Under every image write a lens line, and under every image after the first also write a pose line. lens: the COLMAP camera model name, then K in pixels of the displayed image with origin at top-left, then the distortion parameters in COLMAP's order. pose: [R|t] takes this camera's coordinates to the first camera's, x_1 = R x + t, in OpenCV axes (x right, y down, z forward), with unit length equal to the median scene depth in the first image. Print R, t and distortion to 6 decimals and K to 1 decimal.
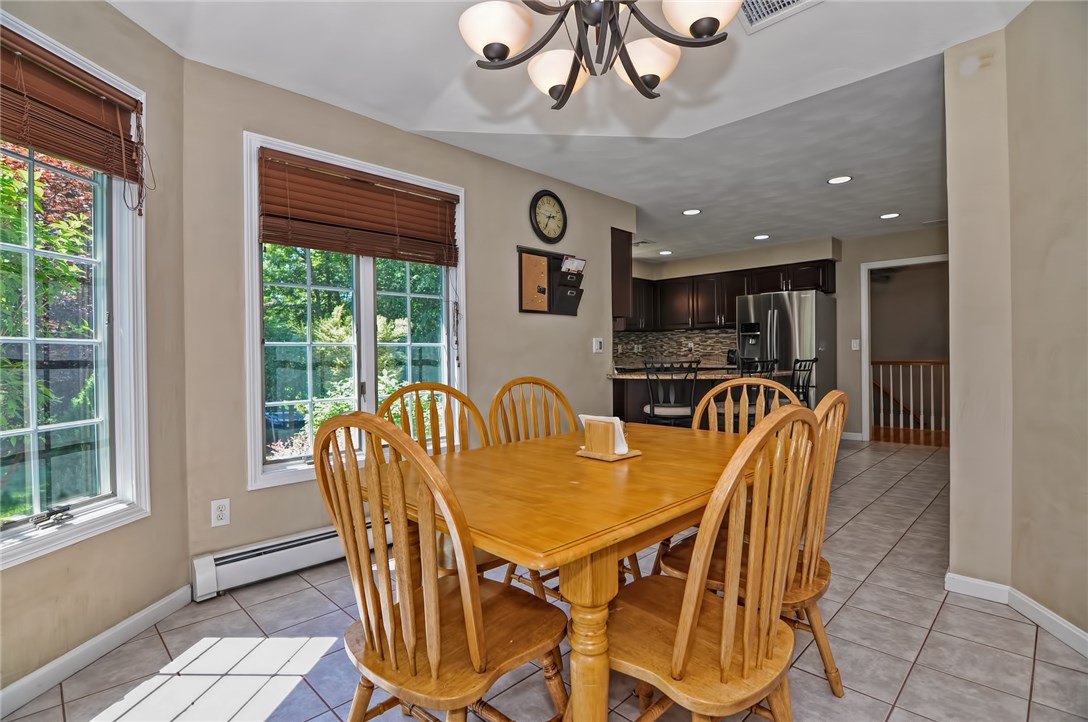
lens RADIAL K [[525.3, 0, 536.4], [0, 525.3, 356.9], [0, 0, 1]] dist [0.000240, -0.015396]
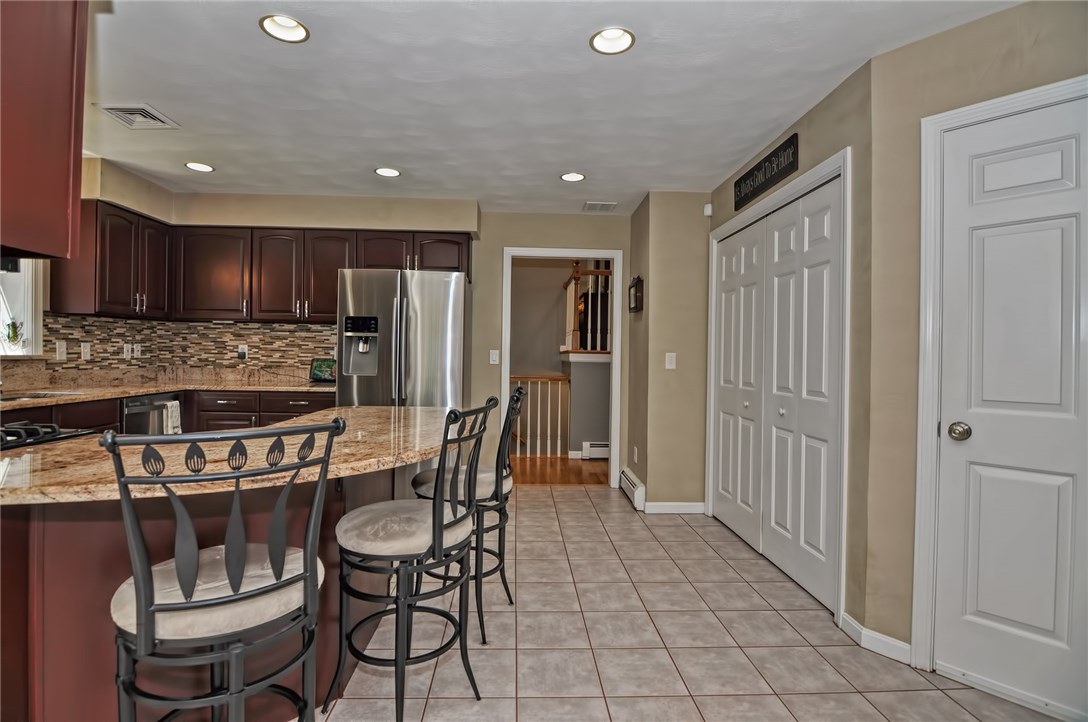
lens RADIAL K [[525.3, 0, 536.4], [0, 525.3, 356.9], [0, 0, 1]] dist [0.000240, -0.015396]
pose [[0.675025, 0.019531, 0.737536, 0.090703], [-0.018707, 0.999781, -0.009353, -0.014423], [-0.737558, -0.007484, 0.675243, 0.391950]]
